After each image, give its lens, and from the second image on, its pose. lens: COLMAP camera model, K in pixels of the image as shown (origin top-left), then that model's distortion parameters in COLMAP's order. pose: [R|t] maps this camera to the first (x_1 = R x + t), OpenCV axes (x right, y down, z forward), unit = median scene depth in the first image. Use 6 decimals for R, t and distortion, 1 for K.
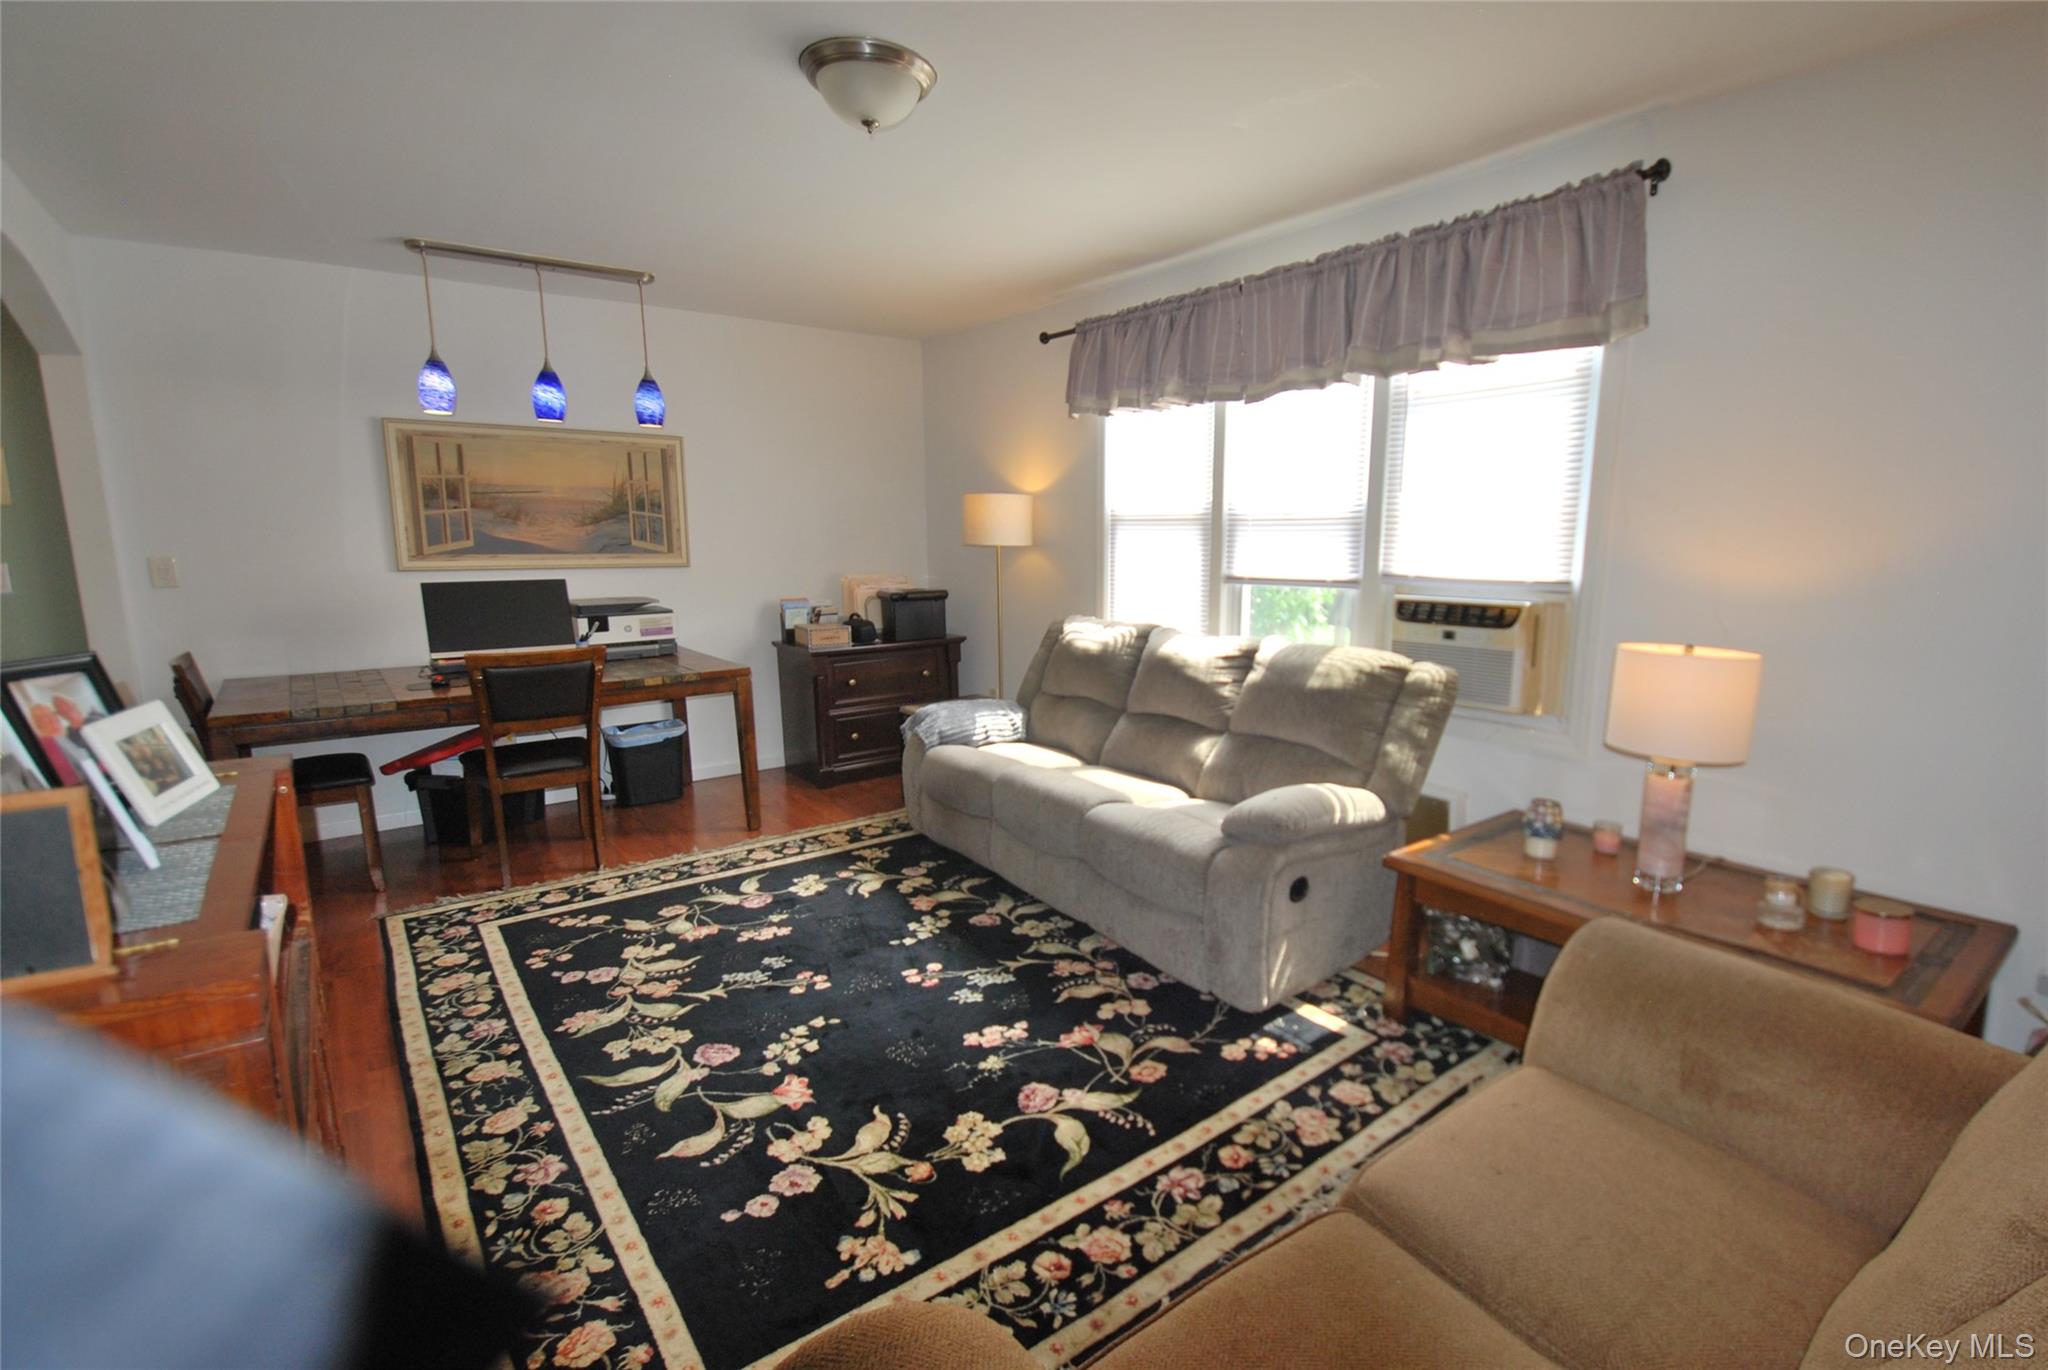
lens RADIAL K [[937.5, 0, 1091.6], [0, 937.5, 677.5], [0, 0, 1]] dist [0.014998, -0.025502]
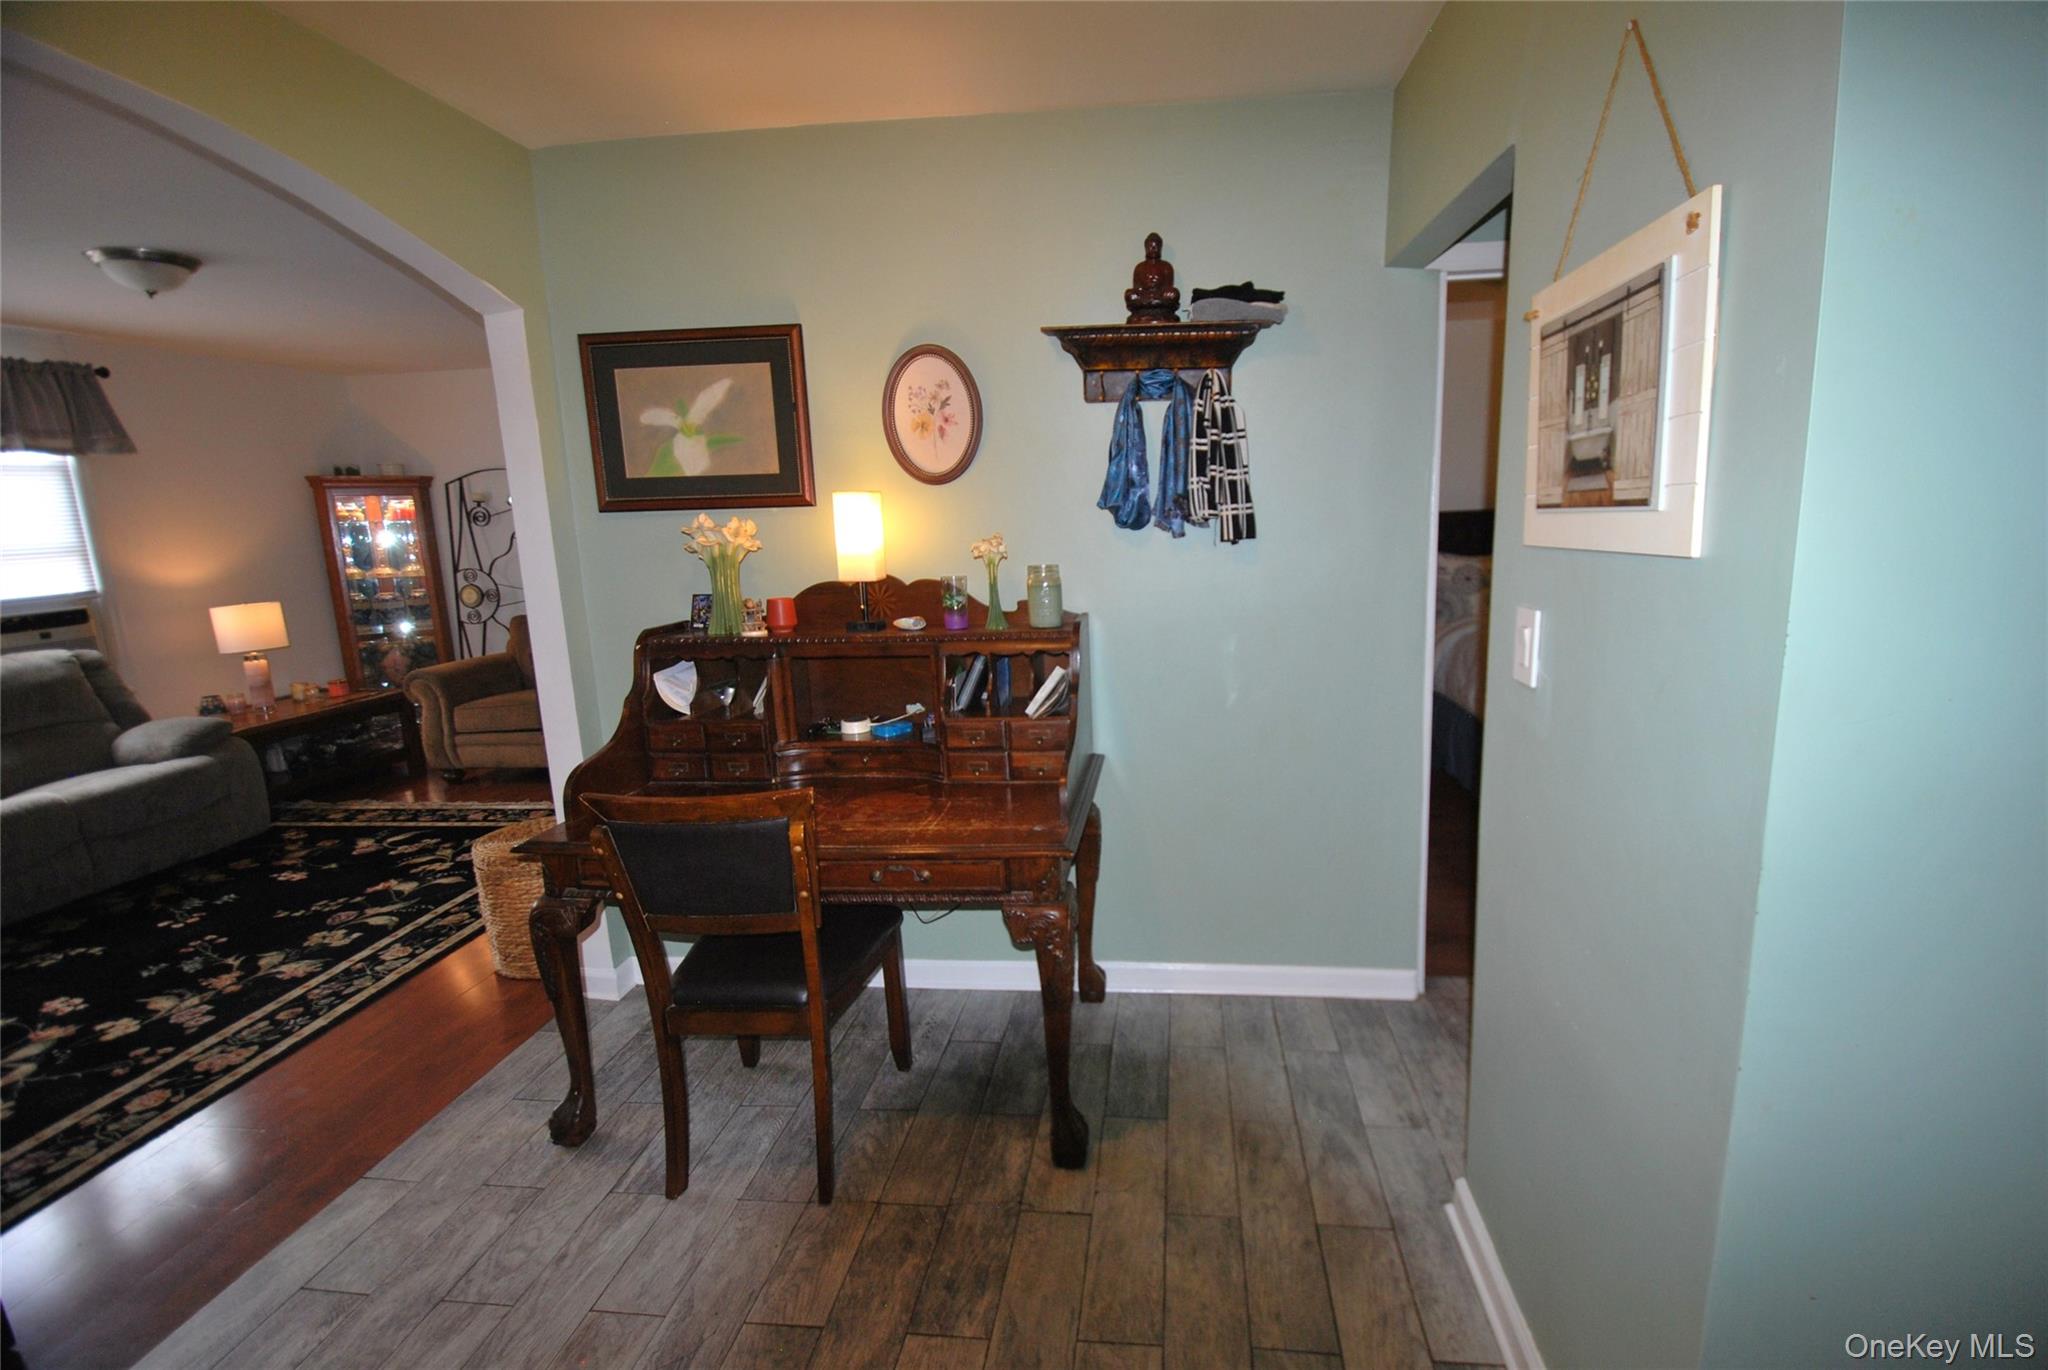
lens RADIAL K [[914.8, 0, 1094.2], [0, 914.8, 687.9], [0, 0, 1]] dist [-0.000679, -0.012330]
pose [[-0.718404, -0.110455, 0.686801, -2.059451], [0.145390, 0.941666, 0.303524, -0.178983], [-0.680262, 0.317907, -0.660438, 0.980075]]
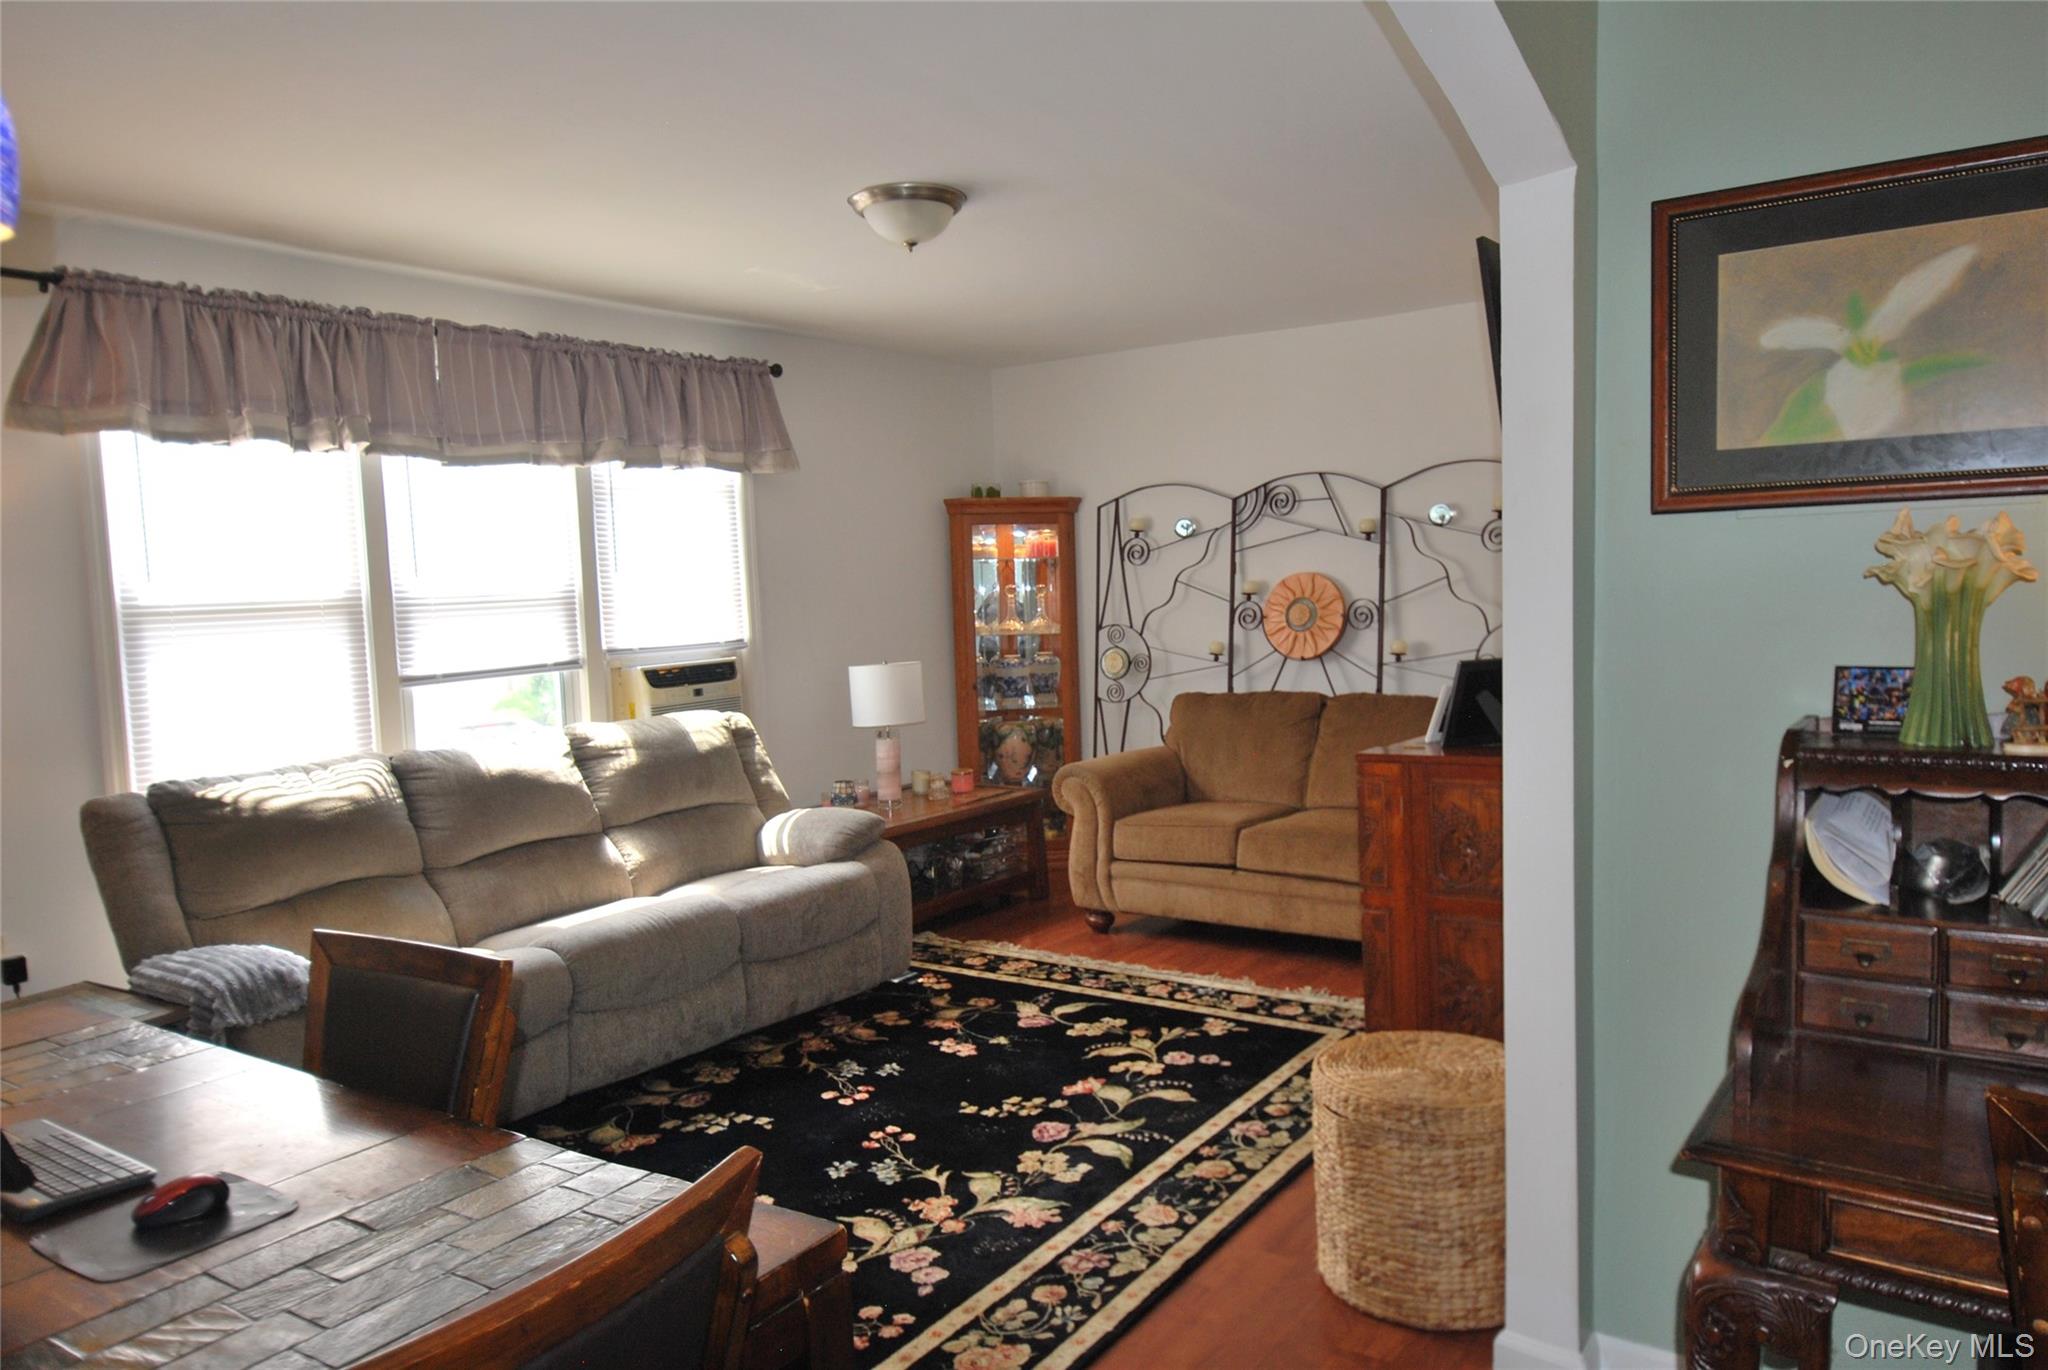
lens RADIAL K [[1394.3, 0, 1078.8], [0, 1394.3, 687.9], [0, 0, 1]] dist [0.005428, 0.001720]
pose [[-0.293257, -0.062772, 0.953971, -1.671987], [0.192861, 0.973443, 0.123340, -0.204085], [-0.936379, 0.220155, -0.273363, 1.210586]]
